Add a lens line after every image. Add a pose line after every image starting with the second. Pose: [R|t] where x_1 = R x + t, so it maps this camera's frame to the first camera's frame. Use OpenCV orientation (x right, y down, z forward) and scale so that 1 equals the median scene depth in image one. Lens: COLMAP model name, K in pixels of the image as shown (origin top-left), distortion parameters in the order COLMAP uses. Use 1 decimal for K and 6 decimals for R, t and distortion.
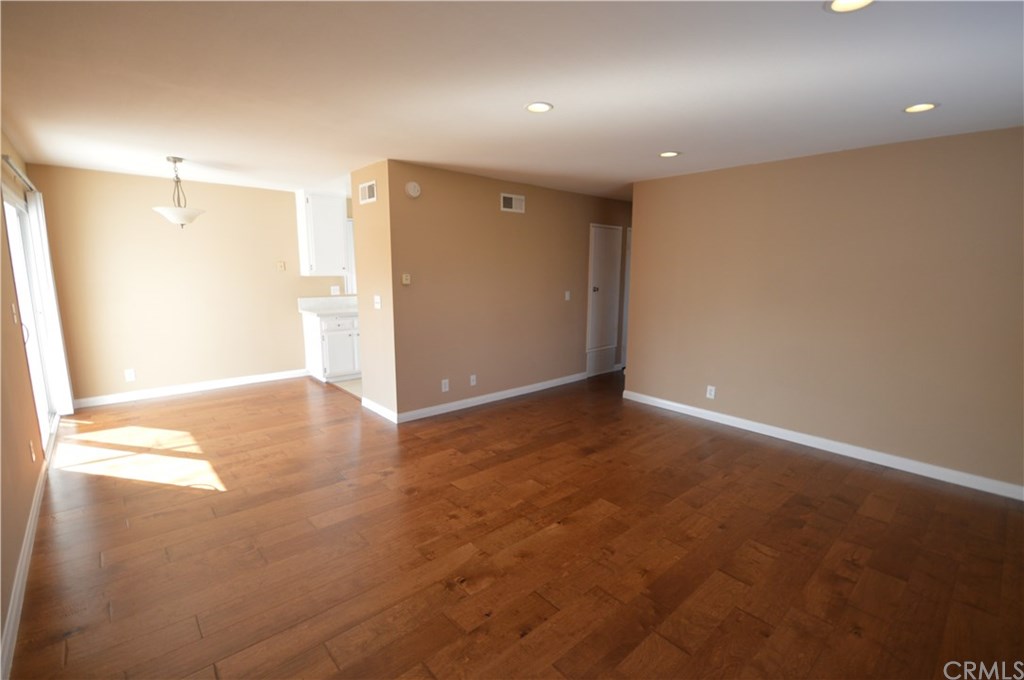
lens RADIAL K [[452.4, 0, 506.9], [0, 452.4, 338.9], [0, 0, 1]] dist [-0.000628, -0.003441]
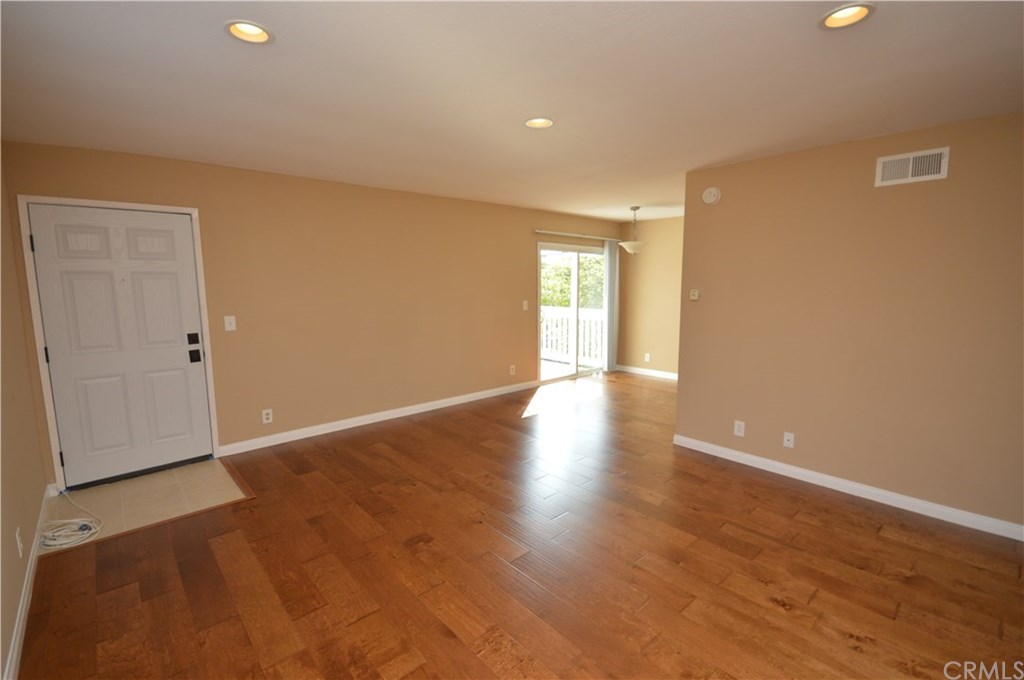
lens RADIAL K [[452.4, 0, 507.4], [0, 452.4, 339.5], [0, 0, 1]] dist [-0.000628, -0.003441]
pose [[0.015481, 0.112984, -0.993476, 0.714262], [-0.164655, 0.980319, 0.108922, -0.081691], [0.986230, 0.161895, 0.033780, 0.621222]]
